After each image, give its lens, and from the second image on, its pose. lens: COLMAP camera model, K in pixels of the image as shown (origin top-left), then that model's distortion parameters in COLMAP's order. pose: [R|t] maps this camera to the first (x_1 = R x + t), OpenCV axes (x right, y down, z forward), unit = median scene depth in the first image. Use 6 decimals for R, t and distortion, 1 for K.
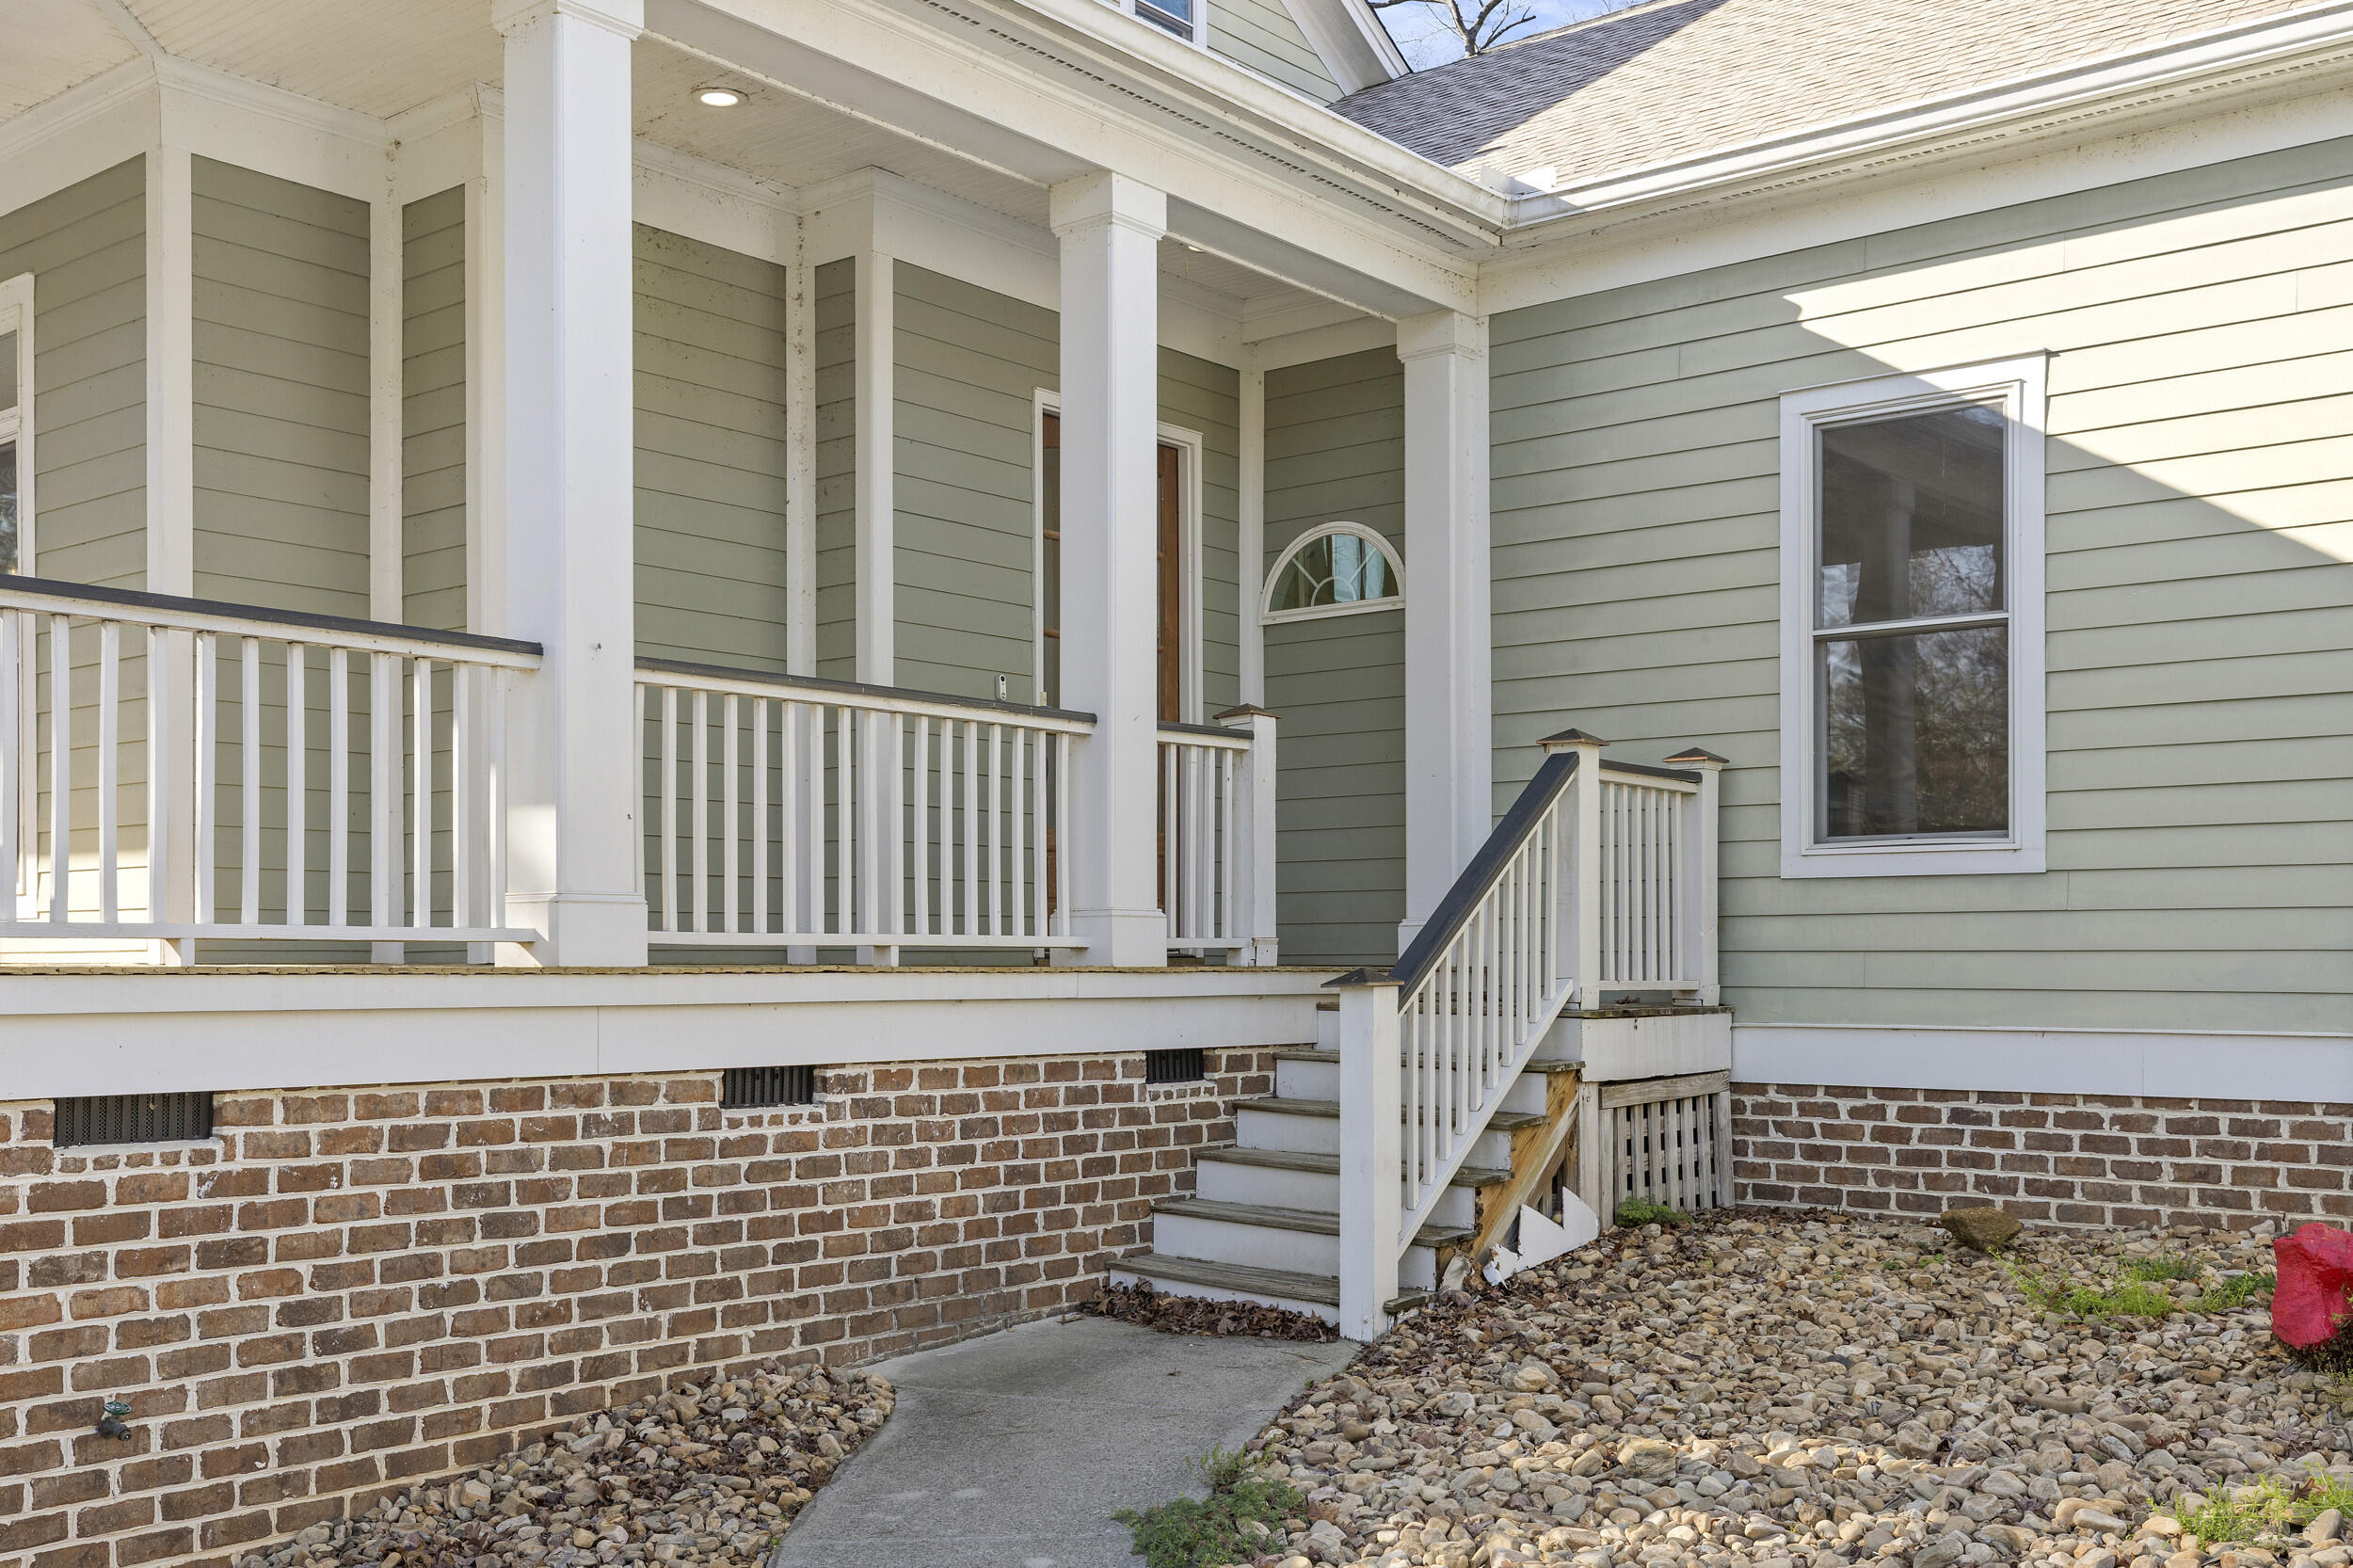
lens RADIAL K [[2319.7, 0, 1181.1], [0, 2319.7, 929.7], [0, 0, 1]] dist [0.023112, 0.000000]
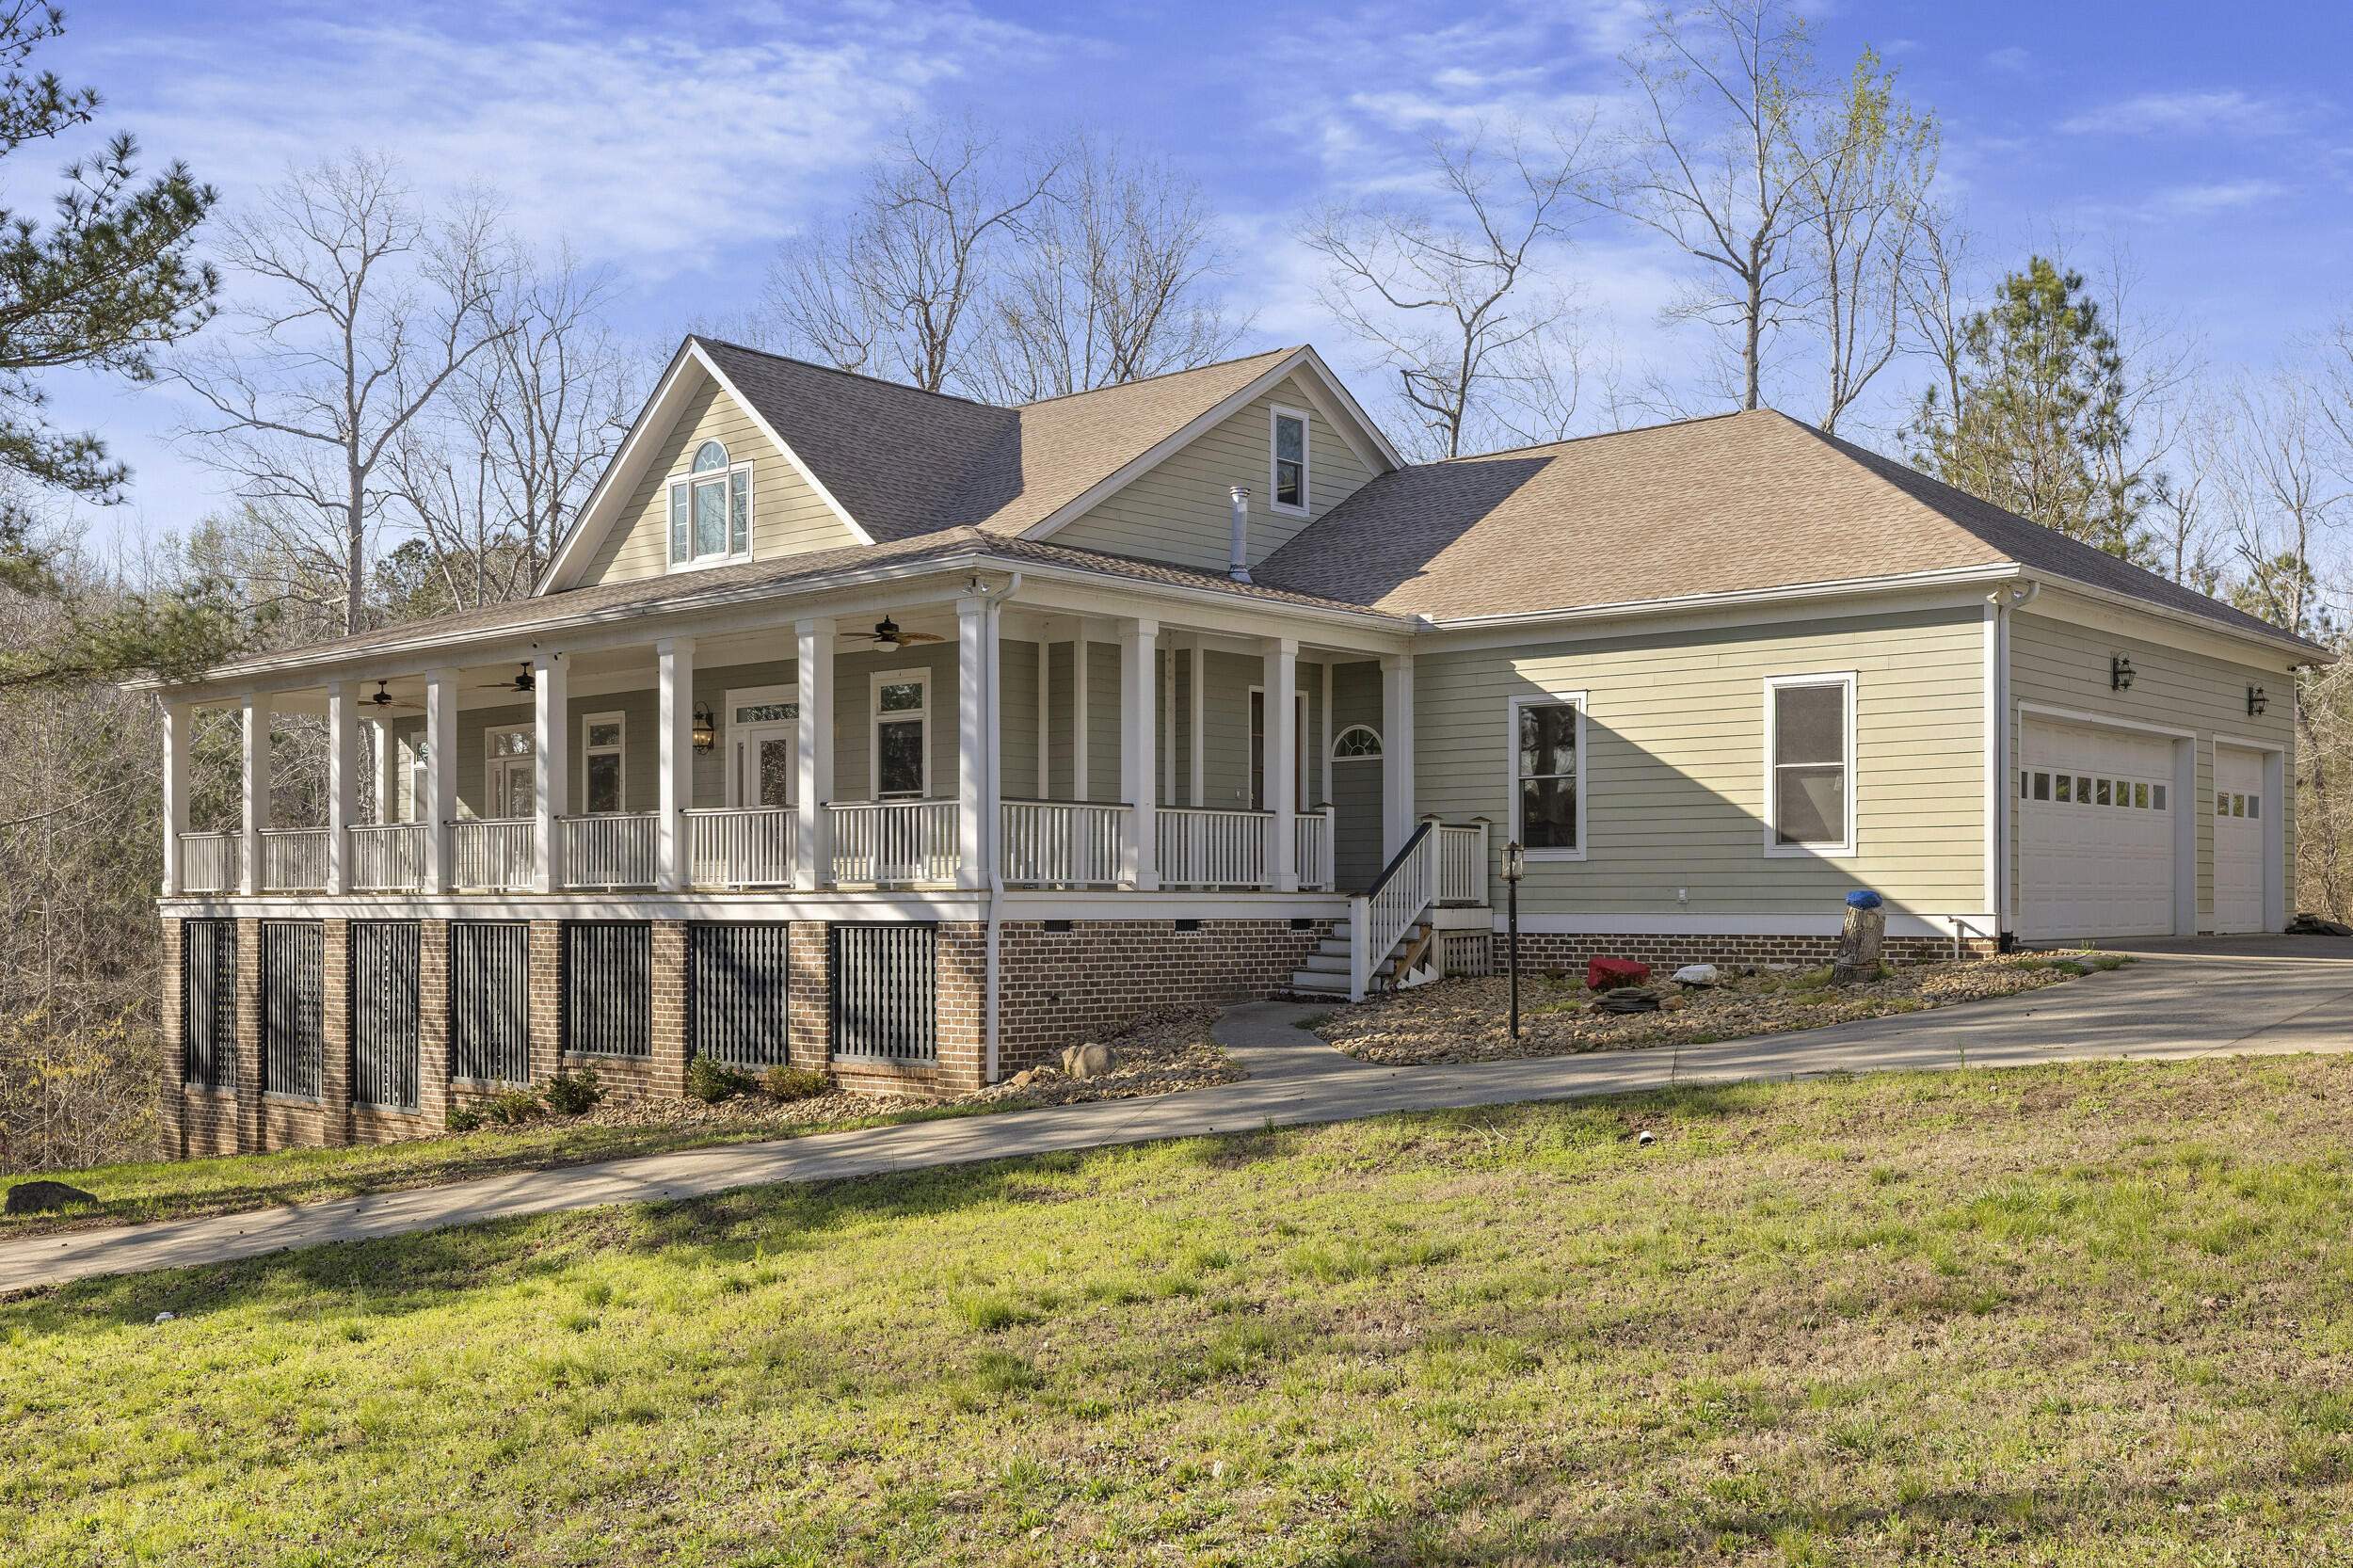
lens RADIAL K [[2319.7, 0, 1181.9], [0, 2319.7, 854.2], [0, 0, 1]] dist [0.023112, 0.000000]
pose [[0.999221, 0.000678, -0.039468, -0.038945], [-0.000894, 0.999985, -0.005465, -0.017151], [0.039464, 0.005496, 0.999206, -2.121278]]
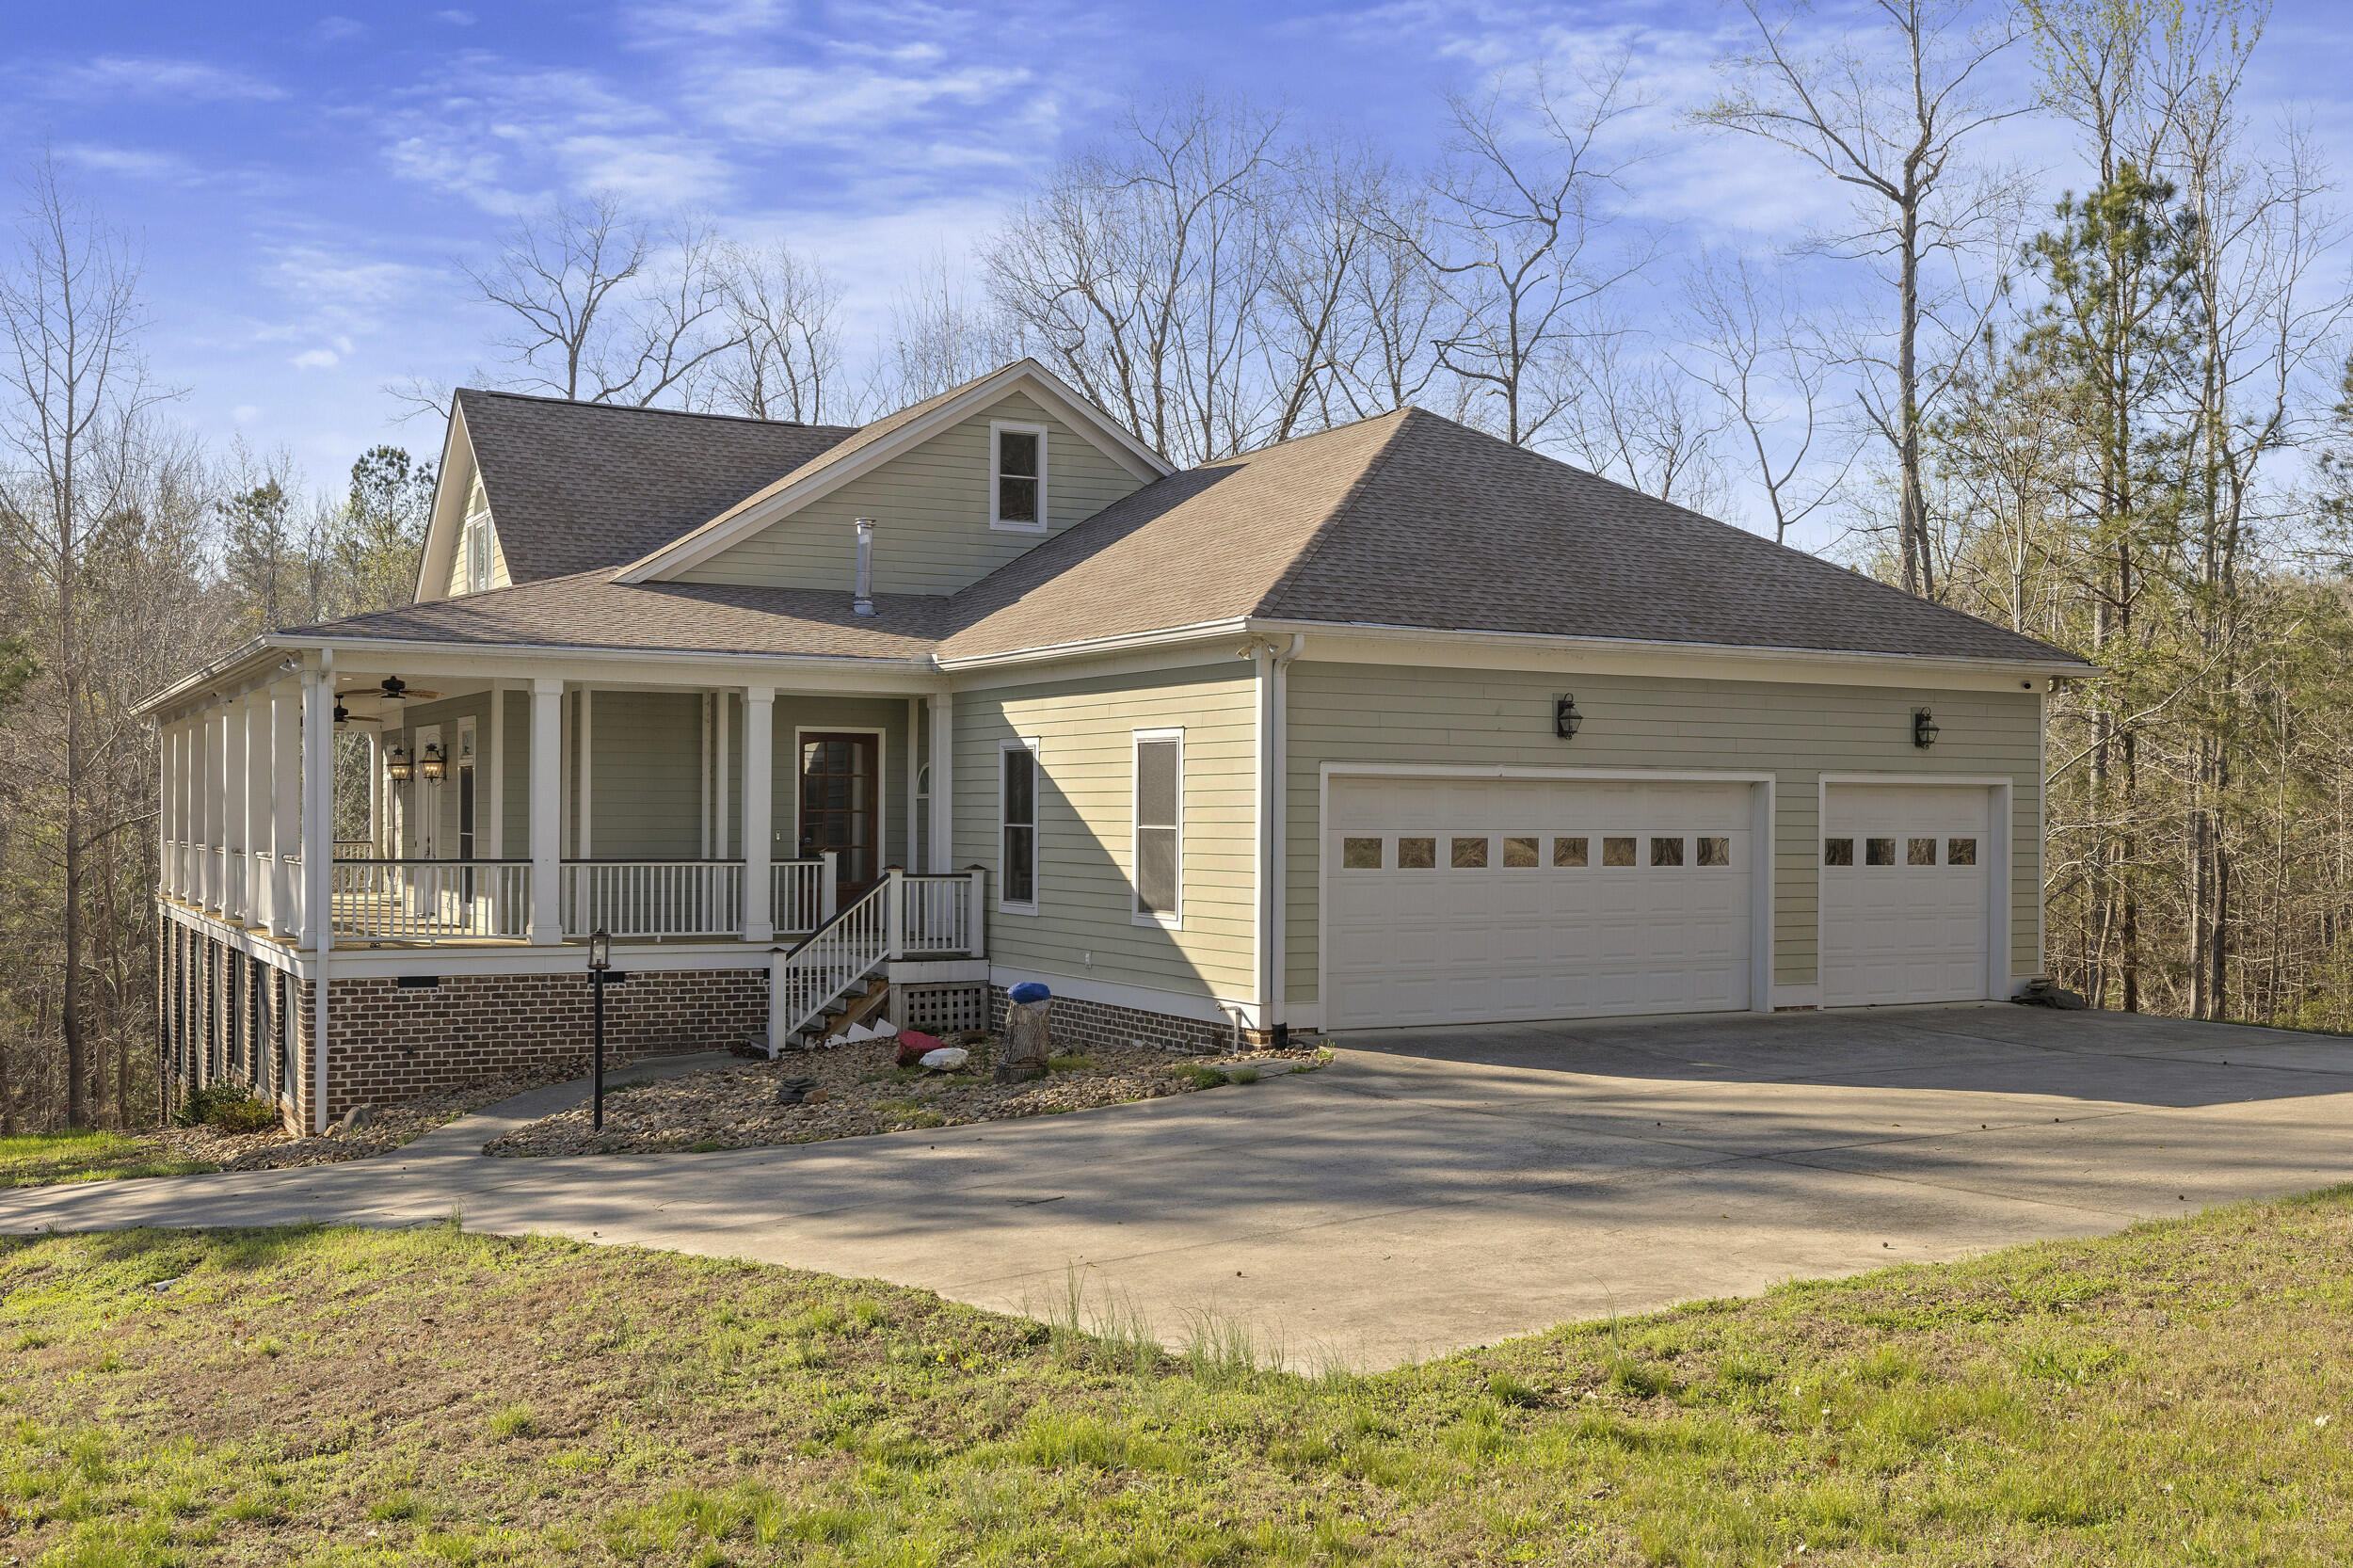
lens RADIAL K [[2319.7, 0, 1172.5], [0, 2319.7, 799.7], [0, 0, 1]] dist [0.023112, 0.000000]
pose [[0.924170, 0.006399, -0.381927, 1.676947], [-0.003693, 0.999963, 0.007817, -0.199321], [0.381963, -0.005814, 0.924159, -1.651745]]
